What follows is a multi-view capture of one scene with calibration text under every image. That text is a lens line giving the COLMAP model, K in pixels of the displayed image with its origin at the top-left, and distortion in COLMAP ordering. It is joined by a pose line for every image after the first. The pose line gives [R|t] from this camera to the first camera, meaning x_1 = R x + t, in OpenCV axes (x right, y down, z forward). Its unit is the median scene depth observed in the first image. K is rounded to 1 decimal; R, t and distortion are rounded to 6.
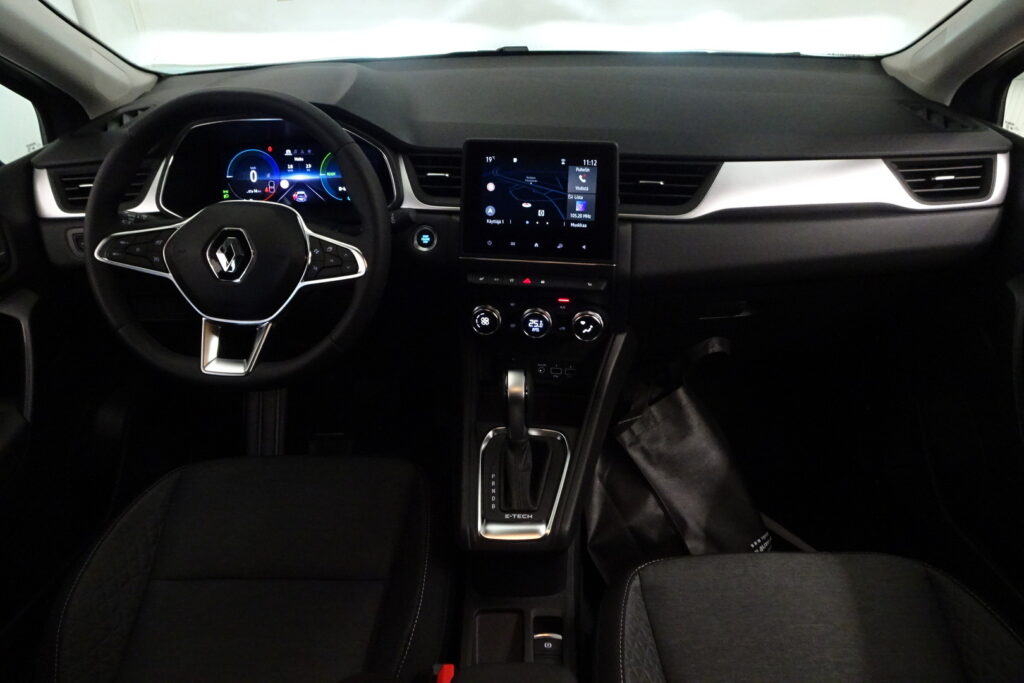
lens RADIAL K [[730.0, 0, 512.0], [0, 730.0, 341.5], [0, 0, 1]] dist [-0.002990, 0.000292]
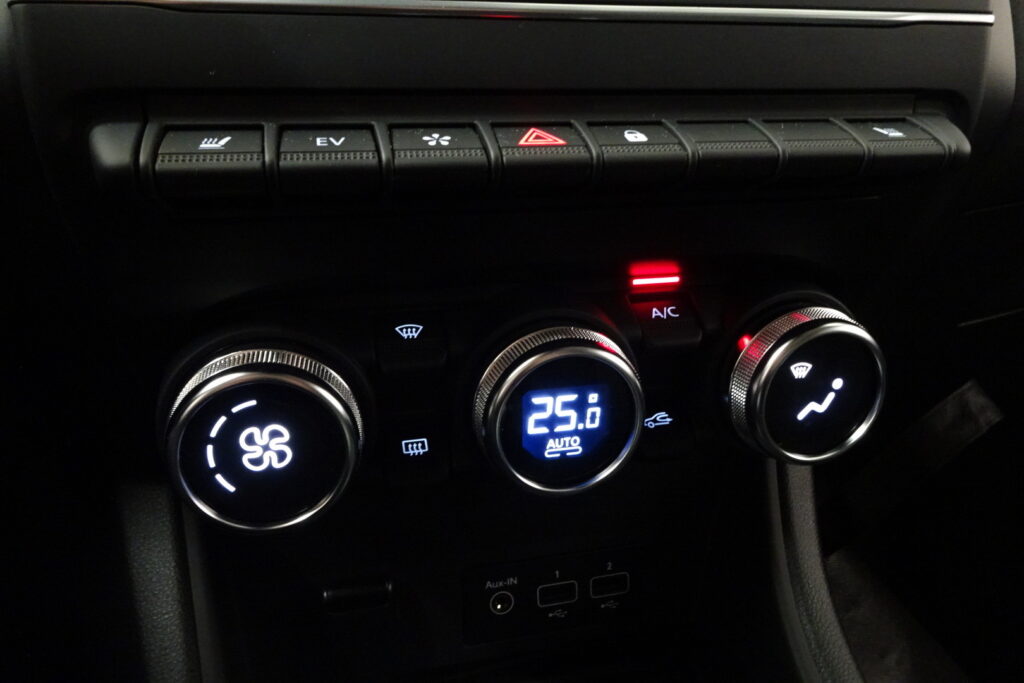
lens RADIAL K [[730.0, 0, 512.0], [0, 730.0, 341.5], [0, 0, 1]] dist [-0.002990, 0.000292]
pose [[0.920327, -0.115935, 0.373573, -0.044627], [0.166259, 0.980442, -0.105320, -0.025021], [-0.354056, 0.159039, 0.921602, 0.831741]]
